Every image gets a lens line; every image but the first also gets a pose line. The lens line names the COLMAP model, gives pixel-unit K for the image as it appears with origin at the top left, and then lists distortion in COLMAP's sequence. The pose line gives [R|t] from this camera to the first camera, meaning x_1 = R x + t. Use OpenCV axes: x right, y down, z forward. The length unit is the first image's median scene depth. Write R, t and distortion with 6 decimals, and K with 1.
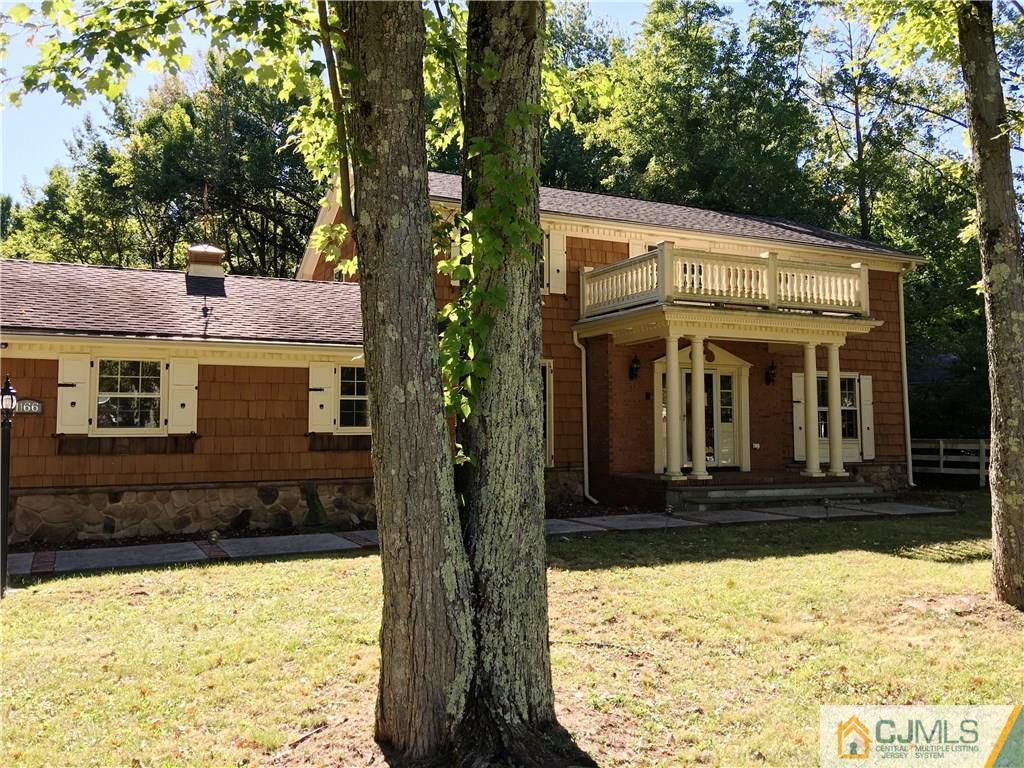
lens RADIAL K [[853.9, 0, 509.4], [0, 853.9, 382.8], [0, 0, 1]] dist [0.078996, -0.145689]
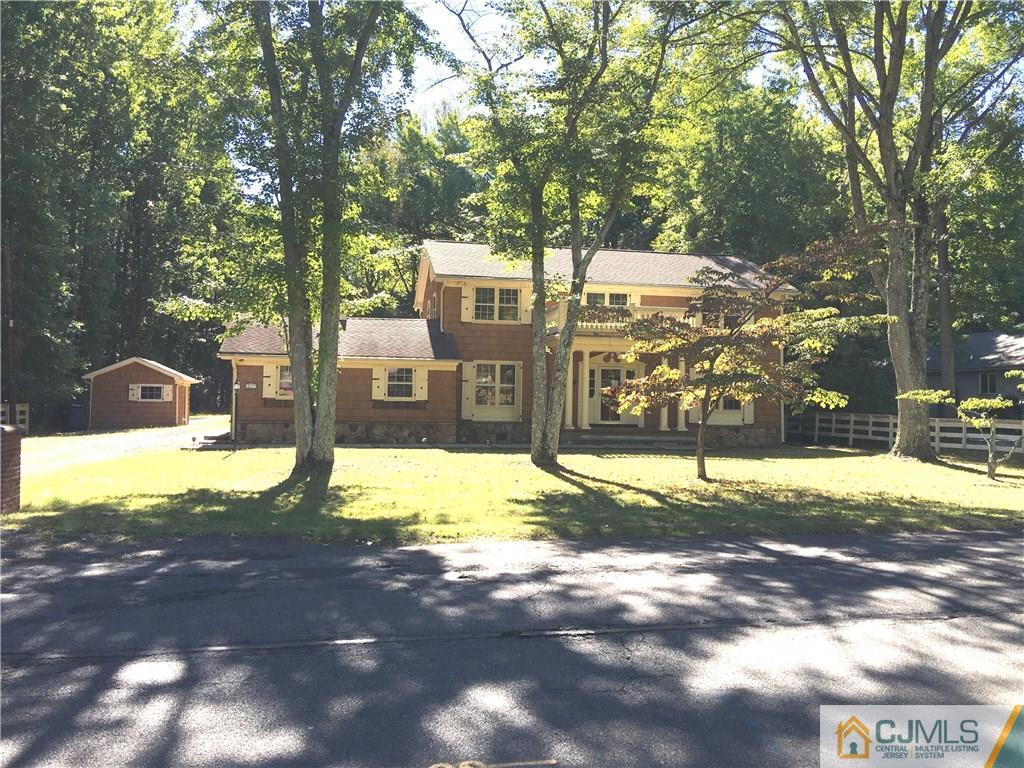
lens RADIAL K [[854.5, 0, 512.8], [0, 854.5, 378.5], [0, 0, 1]] dist [0.029380, -0.004552]
pose [[0.965292, 0.012628, -0.260869, 0.514477], [-0.004754, 0.999514, 0.030793, -0.047423], [0.261131, -0.028484, 0.964883, -0.744429]]
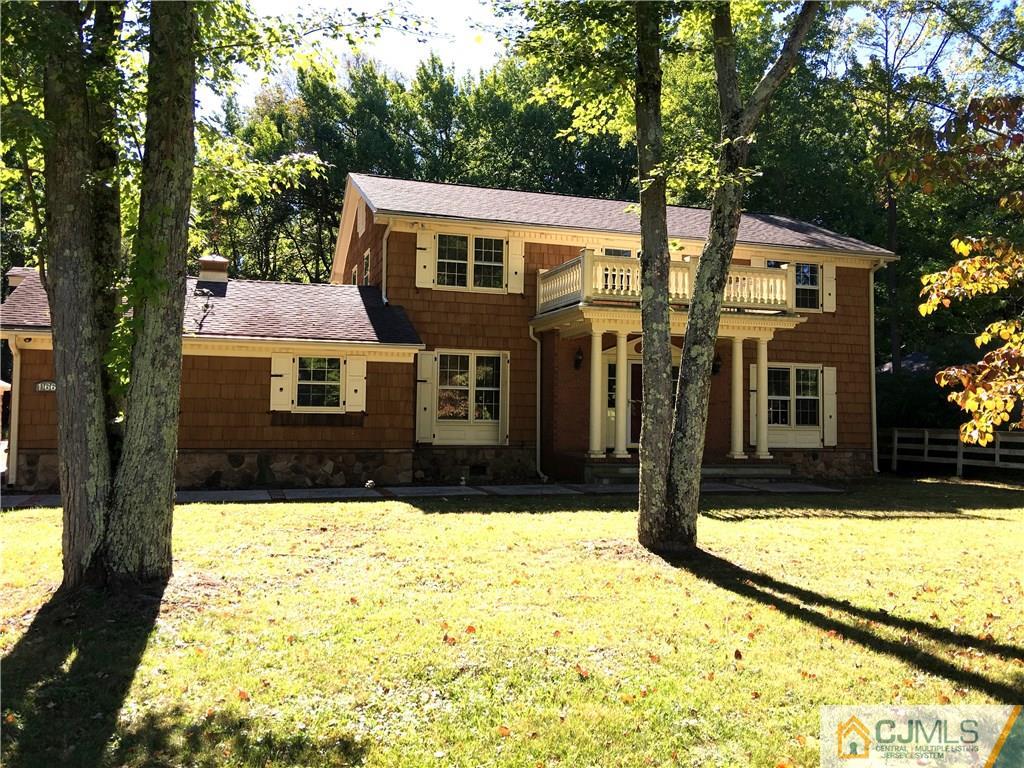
lens RADIAL K [[854.5, 0, 512.8], [0, 854.5, 378.5], [0, 0, 1]] dist [0.029380, -0.004552]
pose [[0.989553, 0.010845, -0.143761, 0.227548], [-0.009114, 0.999878, 0.012690, -0.005287], [0.143881, -0.011247, 0.989531, -0.131504]]
